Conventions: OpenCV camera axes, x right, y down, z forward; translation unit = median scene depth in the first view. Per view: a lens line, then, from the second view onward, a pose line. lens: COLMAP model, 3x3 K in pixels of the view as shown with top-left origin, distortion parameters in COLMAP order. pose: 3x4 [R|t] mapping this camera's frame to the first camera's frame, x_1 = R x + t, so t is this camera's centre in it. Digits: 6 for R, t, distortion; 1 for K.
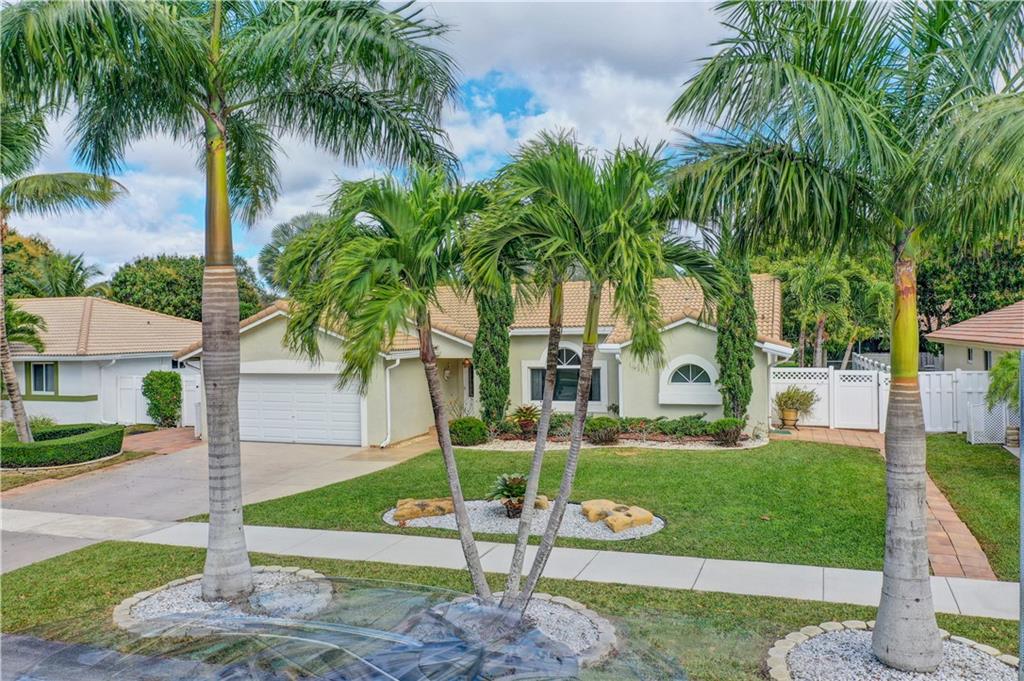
lens RADIAL K [[801.5, 0, 512.0], [0, 801.5, 340.5], [0, 0, 1]] dist [-0.001300, -0.001812]
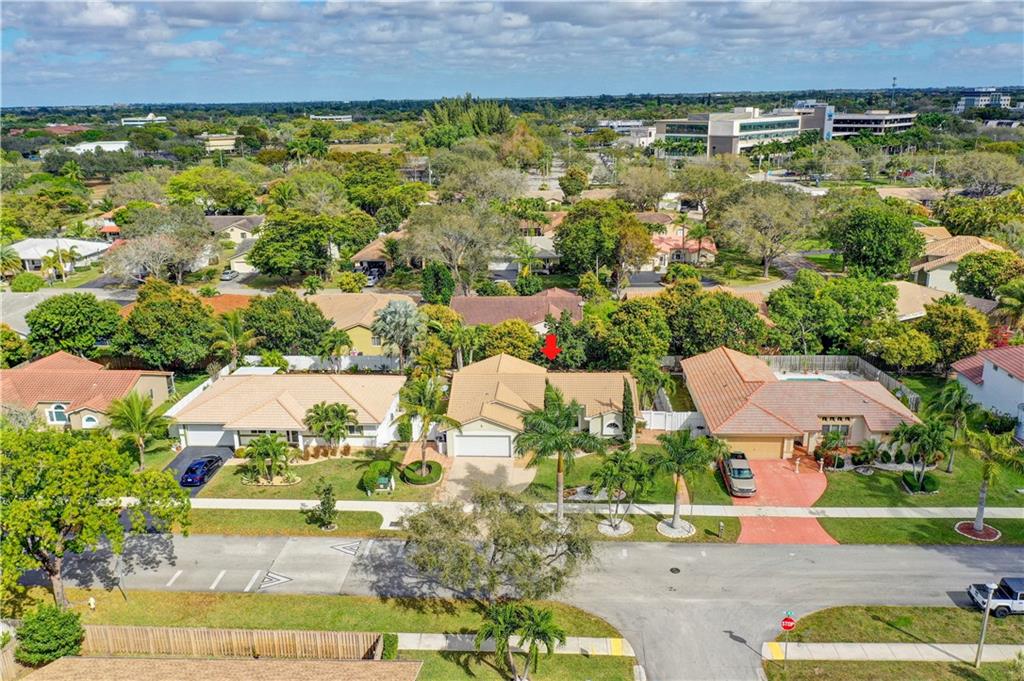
lens RADIAL K [[801.5, 0, 512.0], [0, 801.5, 340.5], [0, 0, 1]] dist [-0.001300, -0.001812]
pose [[0.961228, -0.079688, 0.263990, -0.944193], [0.003925, 0.961192, 0.275852, -1.125159], [-0.275728, -0.264121, 0.924237, -1.688796]]
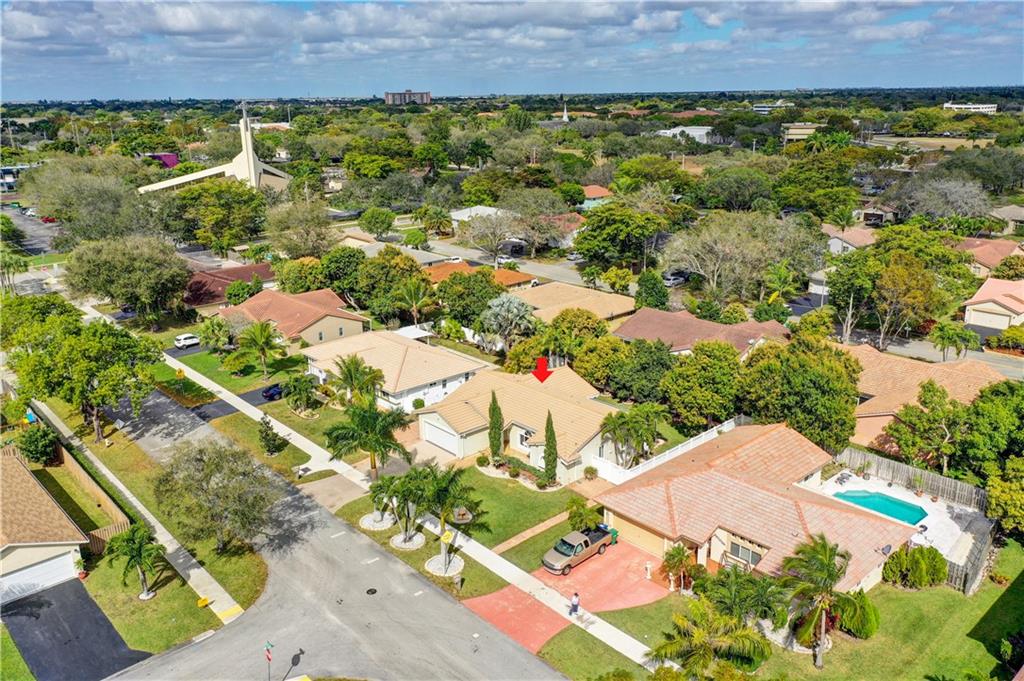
lens RADIAL K [[803.7, 0, 512.0], [0, 803.7, 340.5], [0, 0, 1]] dist [0.002714, -0.003449]
pose [[0.875737, 0.143313, -0.461027, 1.384390], [-0.002842, 0.956439, 0.291917, -1.217823], [0.482780, -0.254333, 0.837997, -1.418058]]
